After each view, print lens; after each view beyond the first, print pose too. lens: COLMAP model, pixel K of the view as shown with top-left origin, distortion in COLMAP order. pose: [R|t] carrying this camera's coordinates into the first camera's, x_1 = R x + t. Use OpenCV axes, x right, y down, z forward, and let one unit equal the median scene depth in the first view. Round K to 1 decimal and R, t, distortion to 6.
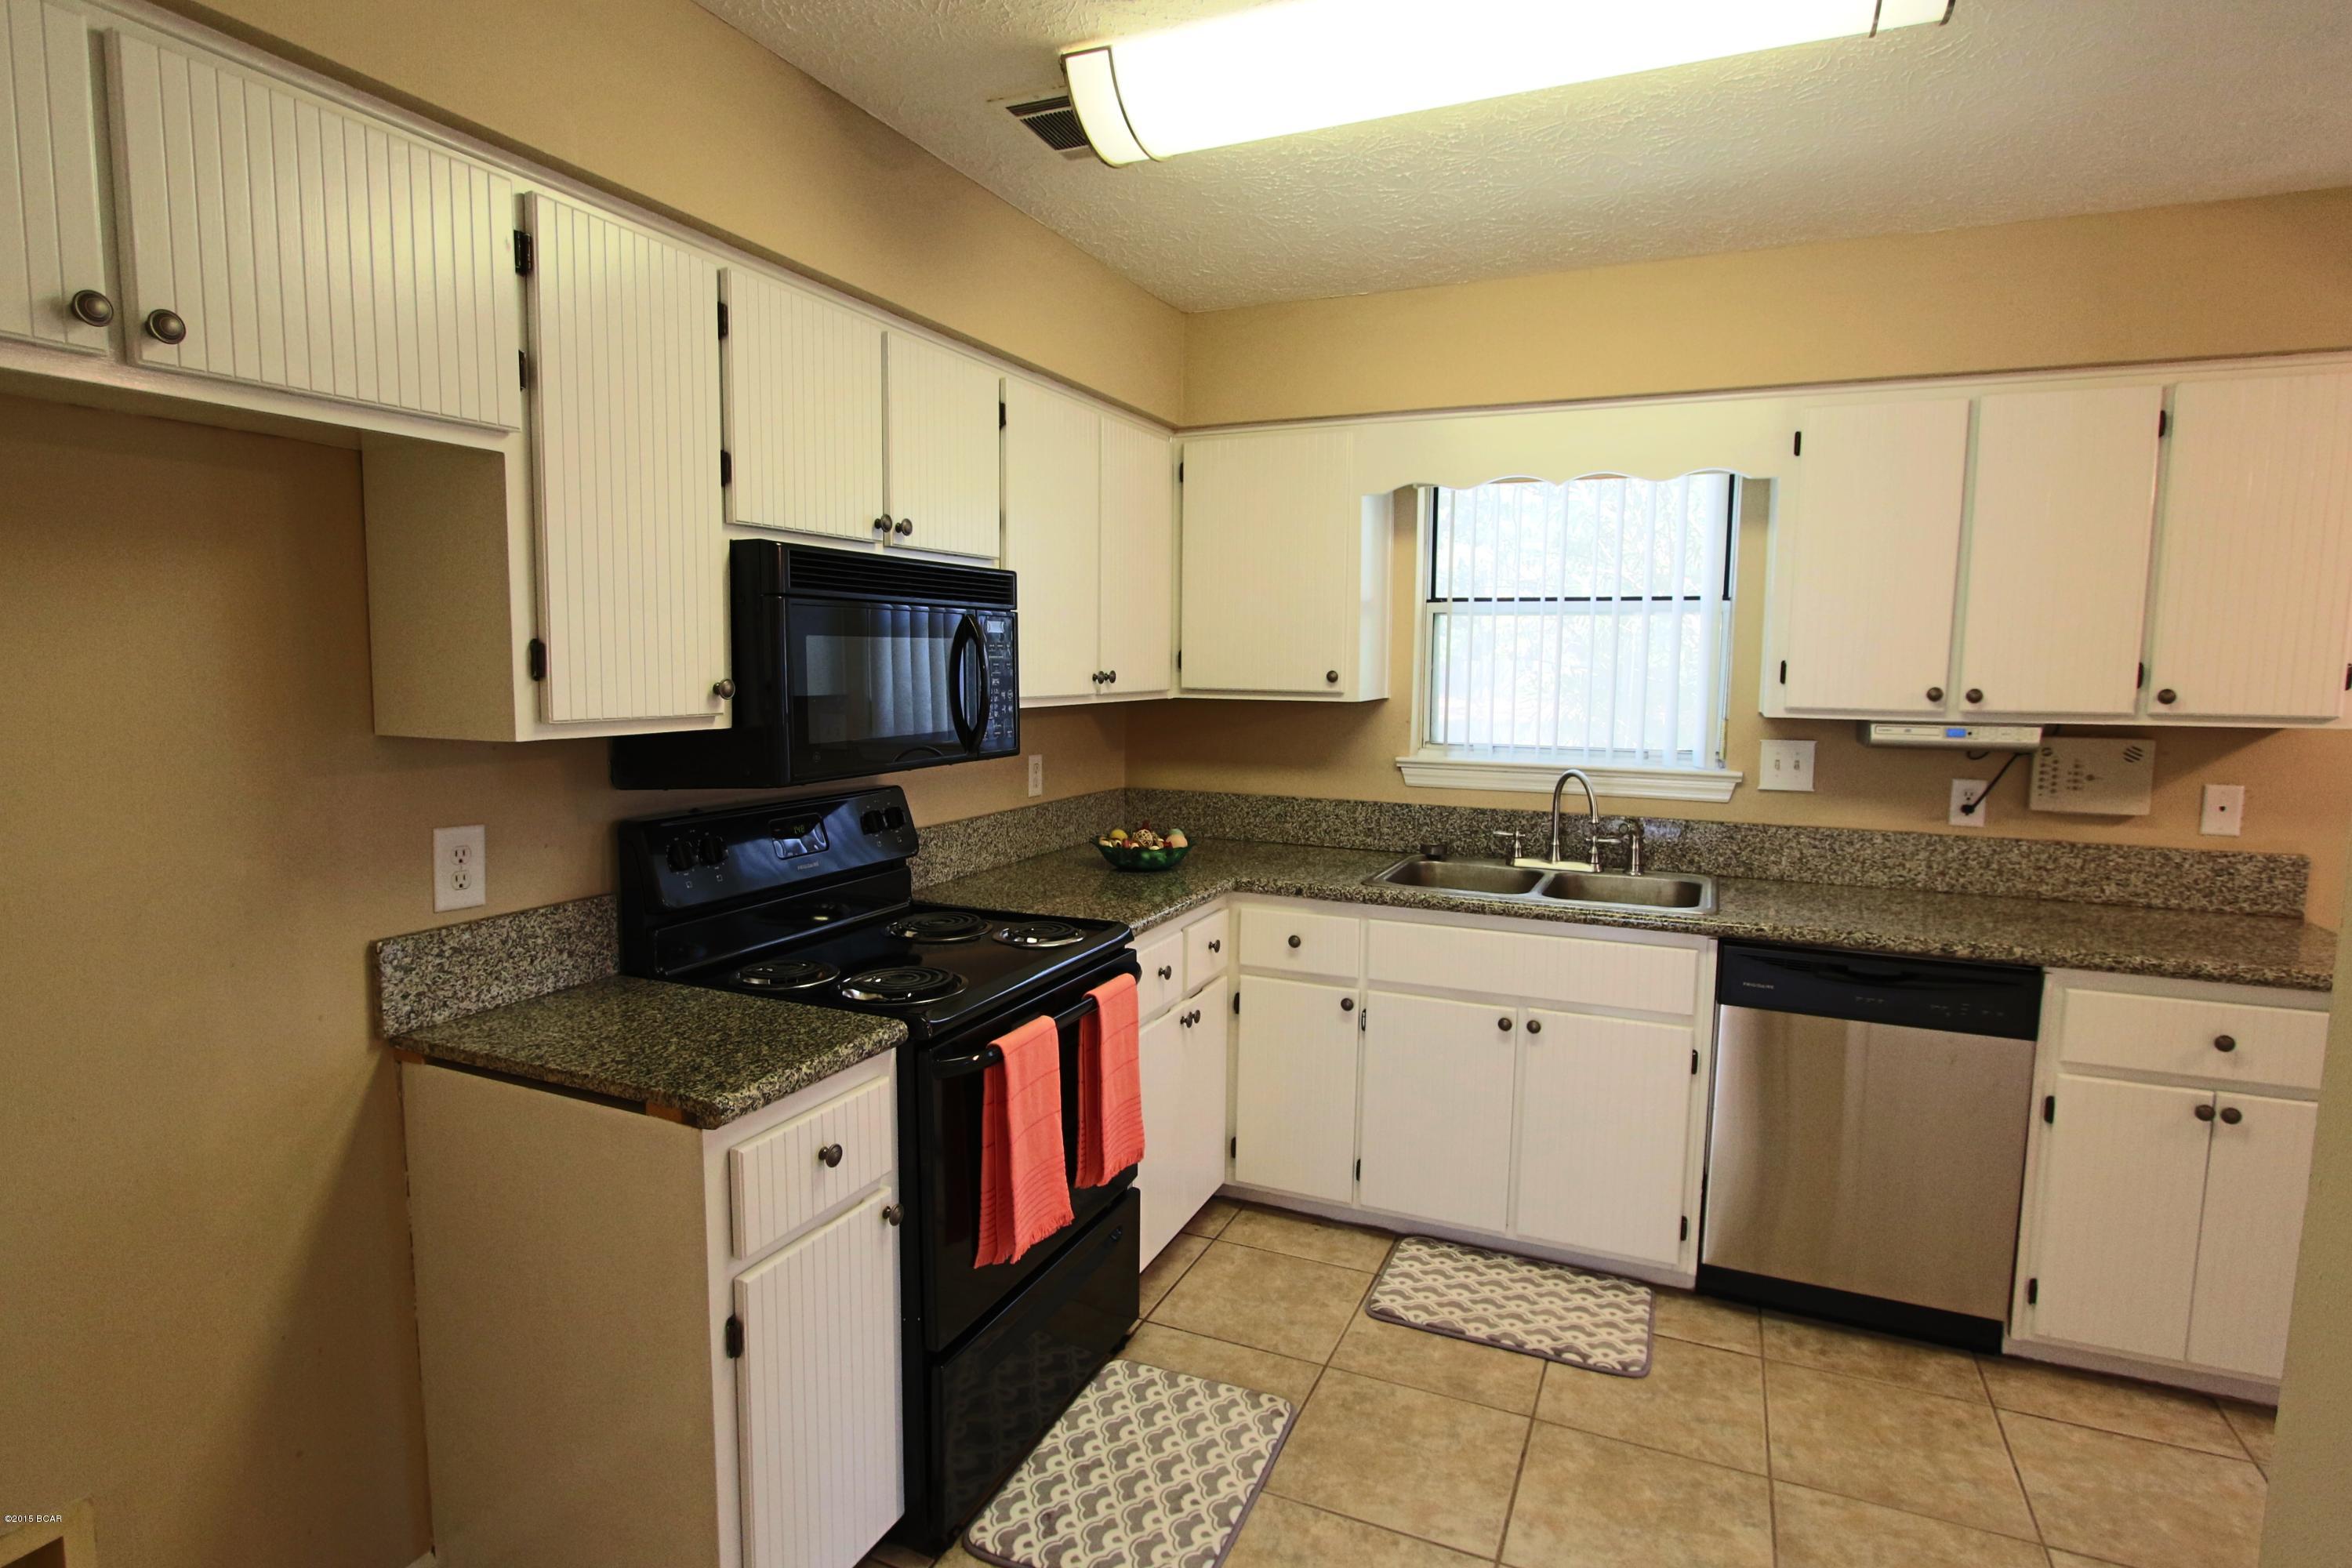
lens RADIAL K [[1212.0, 0, 1173.9], [0, 1212.0, 783.5], [0, 0, 1]] dist [-0.015999, -0.000591]
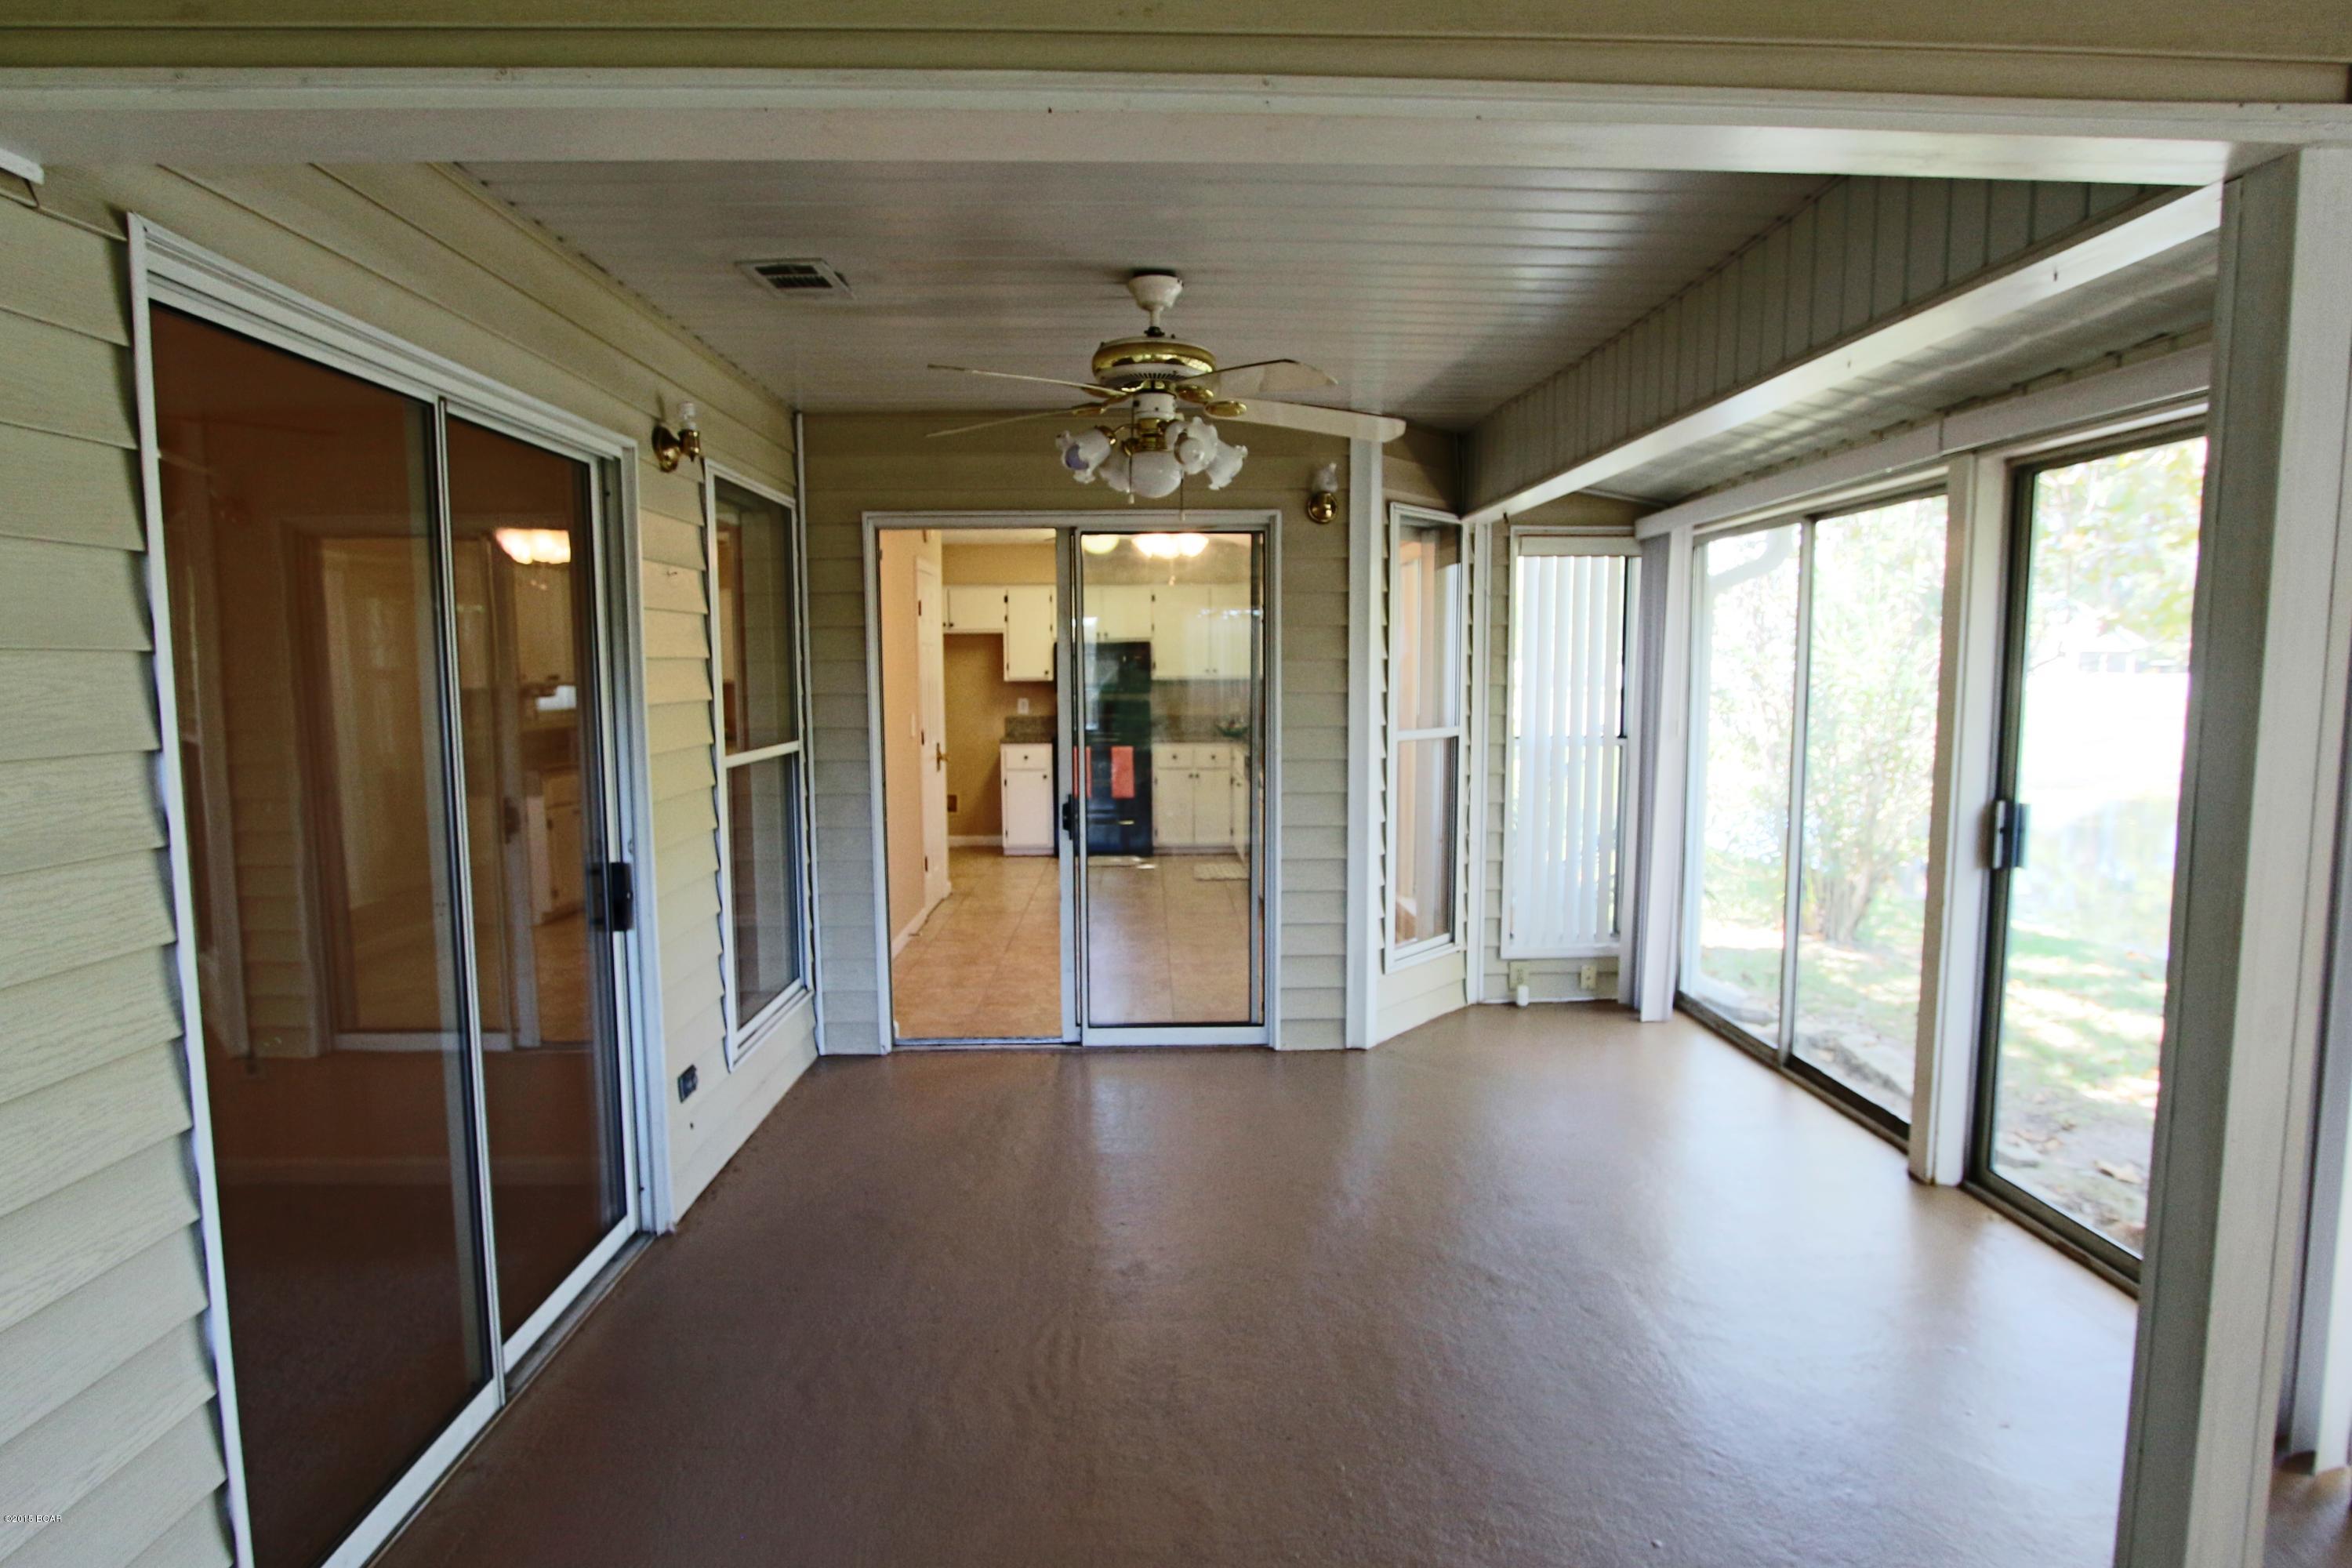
lens RADIAL K [[1212.0, 0, 1187.3], [0, 1212.0, 794.7], [0, 0, 1]] dist [-0.015999, -0.000591]
pose [[0.444553, 0.079180, -0.892246, 3.043941], [-0.083235, 0.995427, 0.046865, 0.099822], [0.891877, 0.053432, 0.449111, -0.490392]]
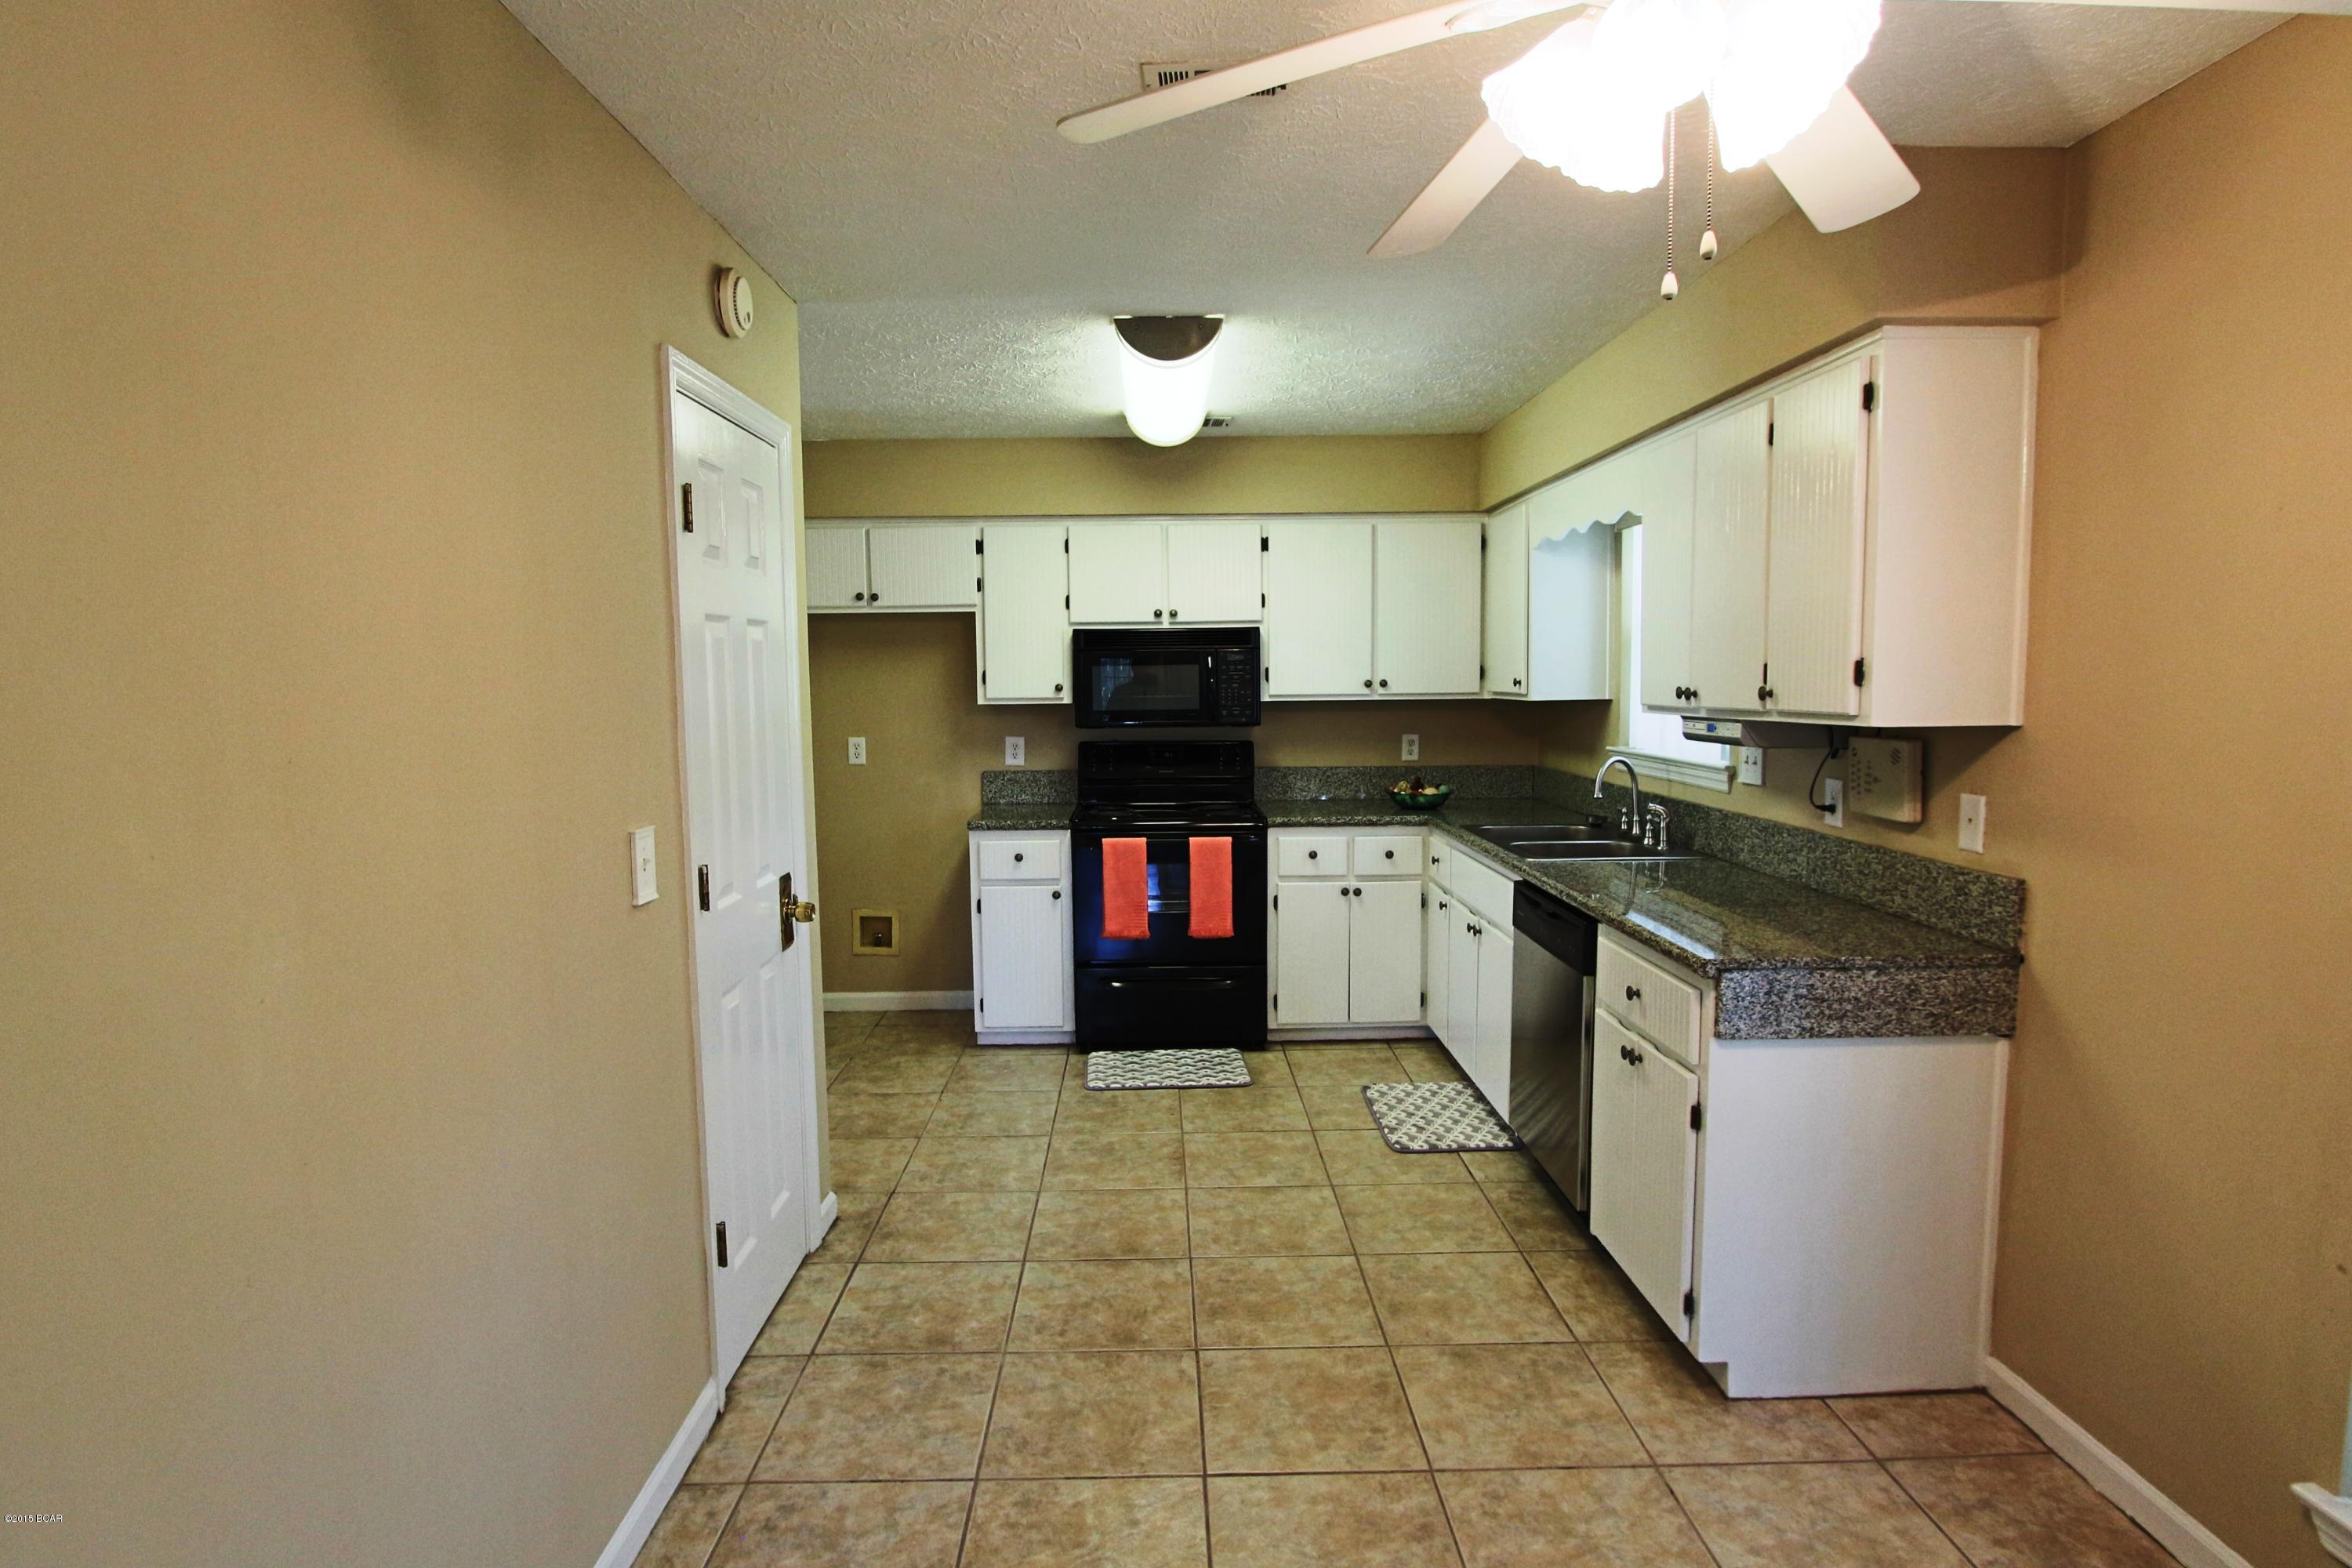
lens RADIAL K [[1212.0, 0, 1172.5], [0, 1212.0, 778.7], [0, 0, 1]] dist [-0.015999, -0.000591]
pose [[0.426603, 0.064123, -0.902163, 1.441141], [-0.078484, 0.996345, 0.033705, 0.006110], [0.901027, 0.056426, 0.430076, 0.077379]]
